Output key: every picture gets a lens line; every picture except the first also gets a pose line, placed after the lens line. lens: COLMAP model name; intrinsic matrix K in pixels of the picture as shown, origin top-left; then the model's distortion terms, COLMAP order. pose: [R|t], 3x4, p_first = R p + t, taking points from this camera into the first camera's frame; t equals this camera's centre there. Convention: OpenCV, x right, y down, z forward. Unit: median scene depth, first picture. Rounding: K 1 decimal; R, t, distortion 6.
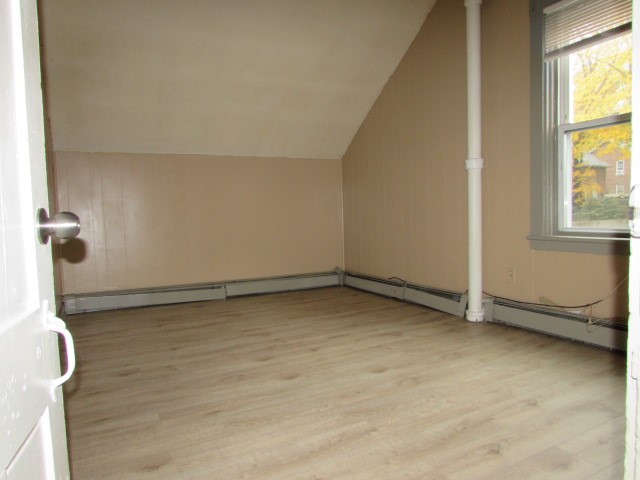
lens RADIAL K [[445.1, 0, 320.0], [0, 445.1, 240.0], [0, 0, 1]] dist [-0.041288, -0.000906]
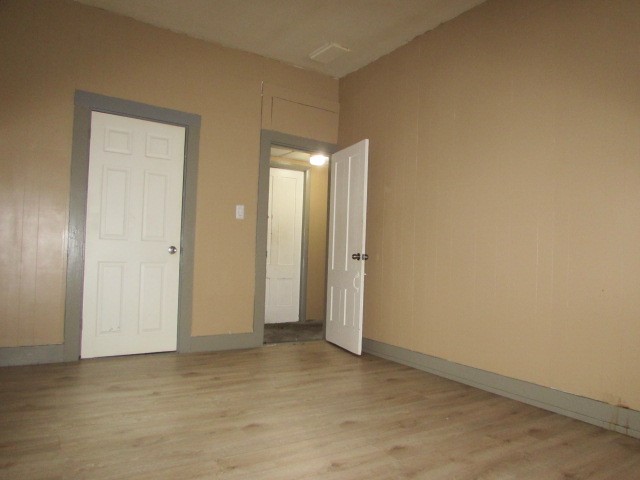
lens RADIAL K [[445.1, 0, 320.0], [0, 445.1, 240.0], [0, 0, 1]] dist [-0.041288, -0.000906]
pose [[-0.996488, -0.003082, -0.083683, 0.076442], [-0.005094, 0.999703, 0.023848, -0.110098], [0.083585, 0.024190, -0.996207, 1.949906]]
